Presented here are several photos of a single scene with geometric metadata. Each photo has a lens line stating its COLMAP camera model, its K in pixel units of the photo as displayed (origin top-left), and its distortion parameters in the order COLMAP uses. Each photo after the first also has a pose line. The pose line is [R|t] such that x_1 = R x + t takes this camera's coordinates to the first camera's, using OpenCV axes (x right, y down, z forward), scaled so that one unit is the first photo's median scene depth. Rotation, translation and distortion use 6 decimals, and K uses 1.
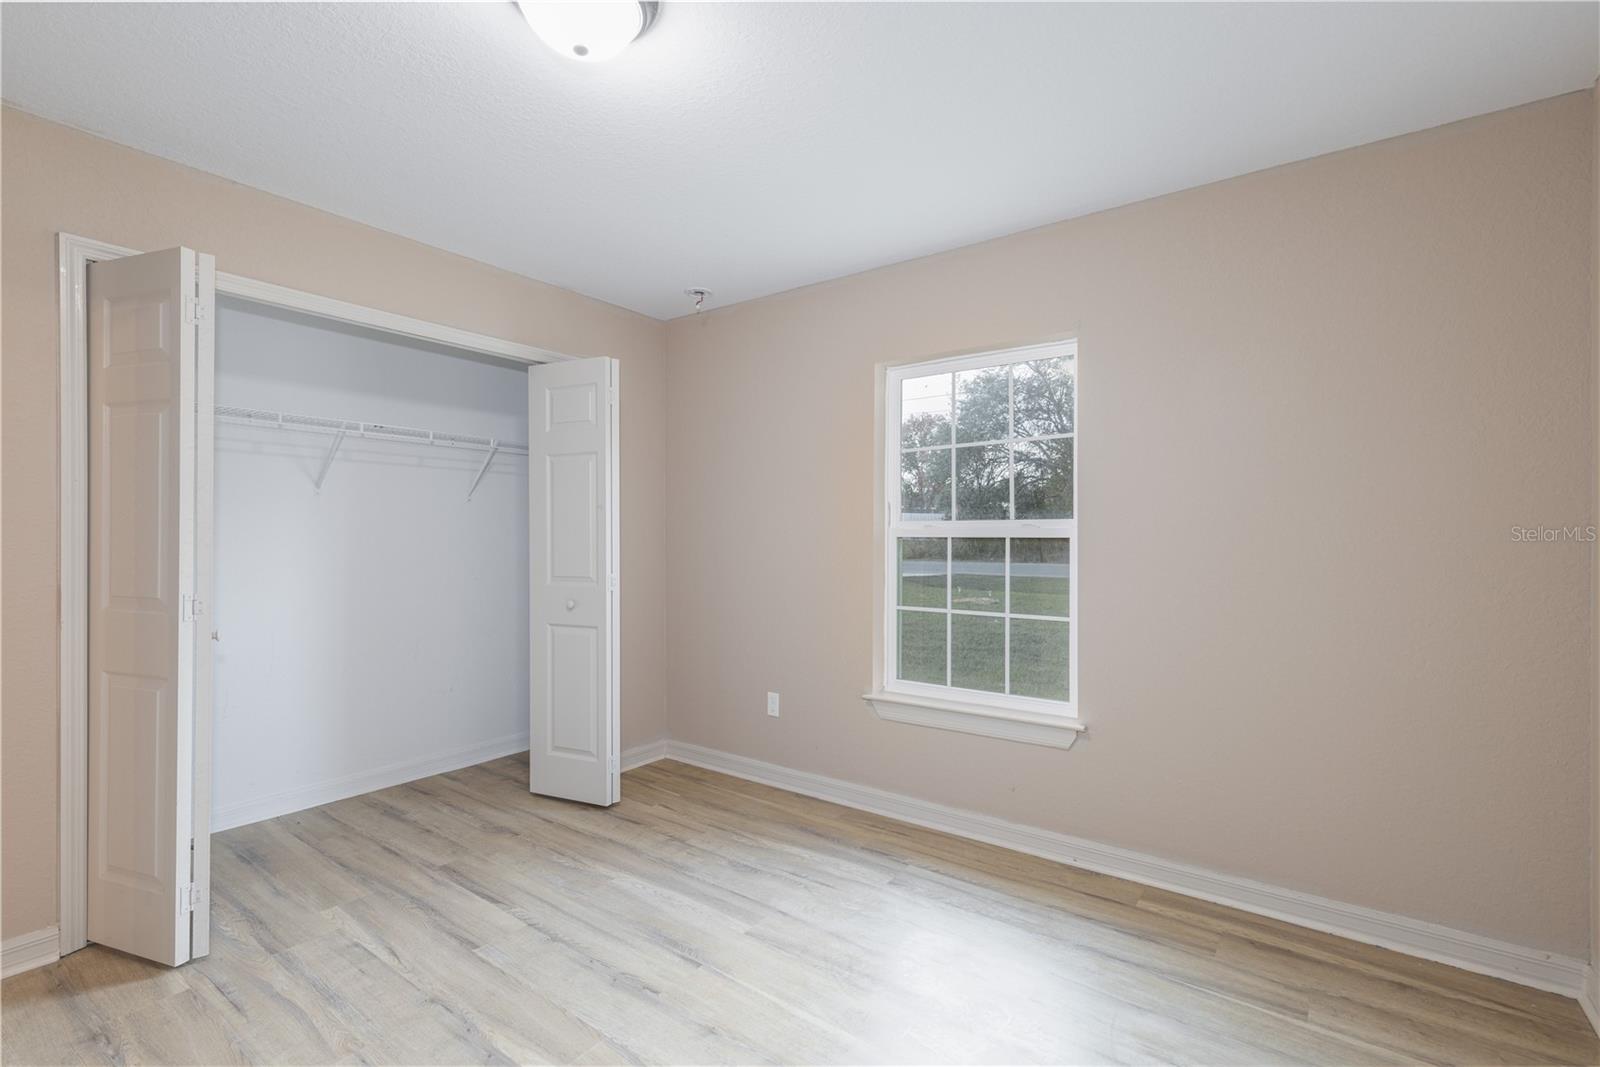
lens RADIAL K [[718.4, 0, 797.0], [0, 718.4, 533.5], [0, 0, 1]] dist [0.007436, -0.000861]
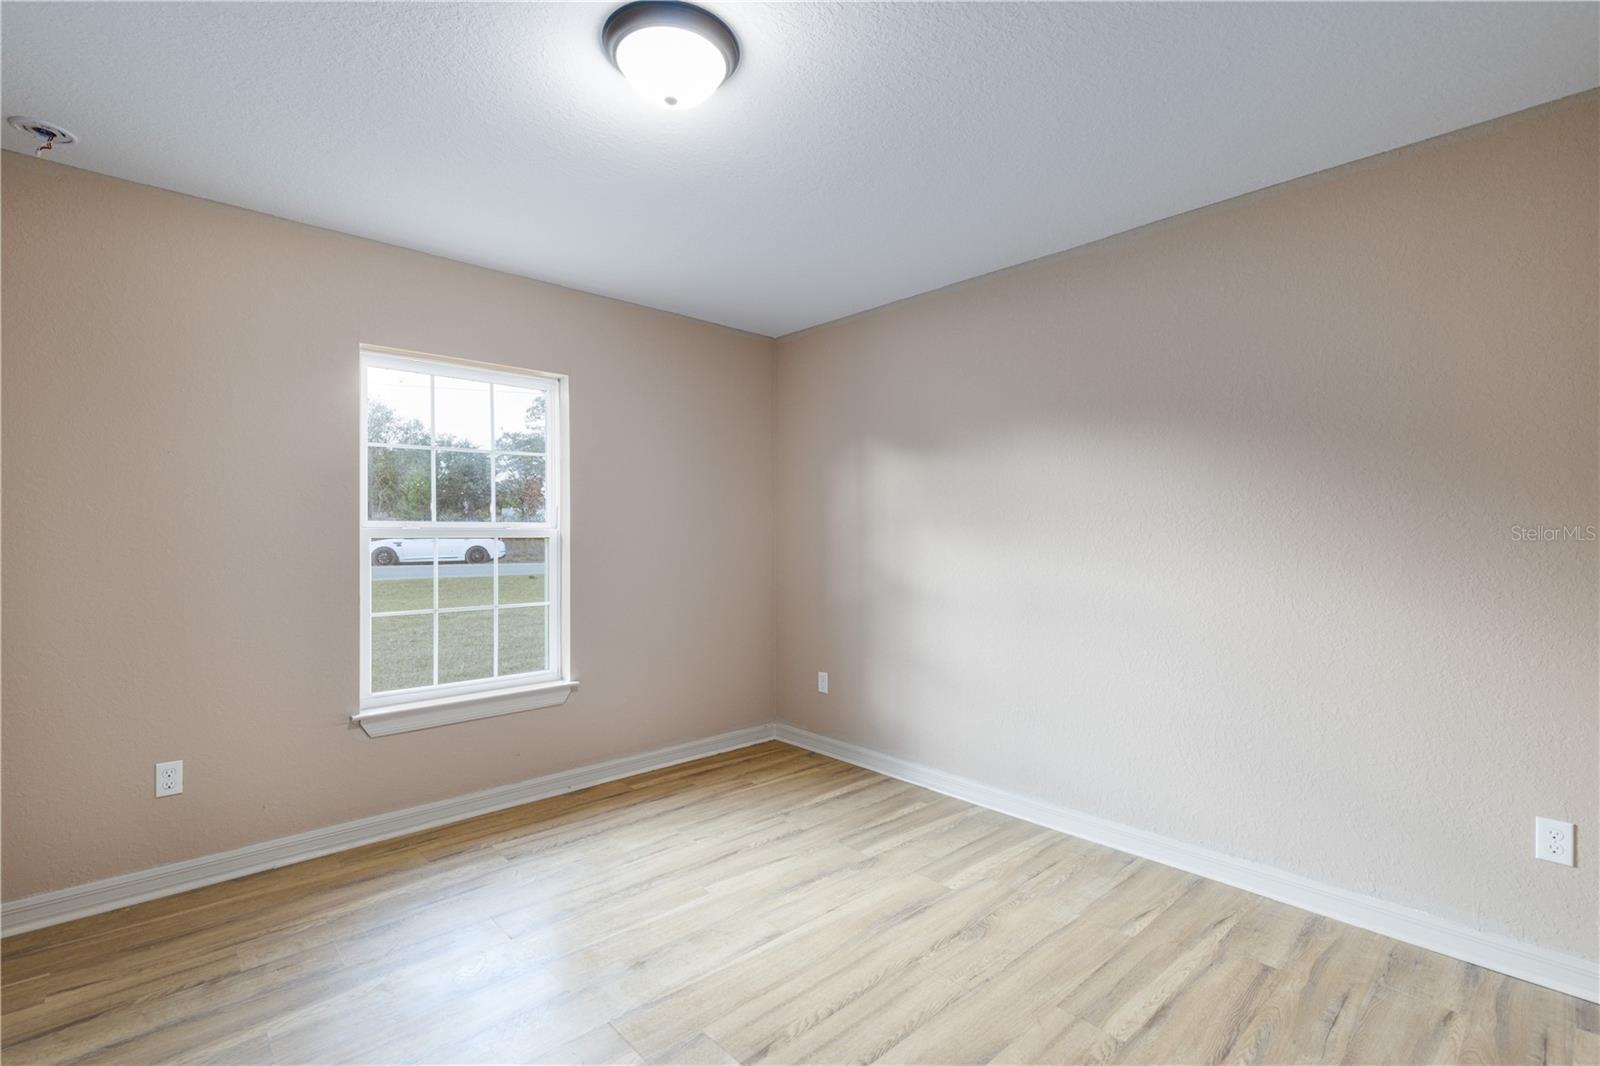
lens RADIAL K [[716.1, 0, 797.8], [0, 716.1, 532.5], [0, 0, 1]] dist [0.005454, -0.000283]
pose [[0.196870, 0.002742, 0.980426, -0.768899], [-0.000211, 0.999996, -0.002754, 0.000236], [-0.980430, 0.000335, 0.196870, 0.336306]]
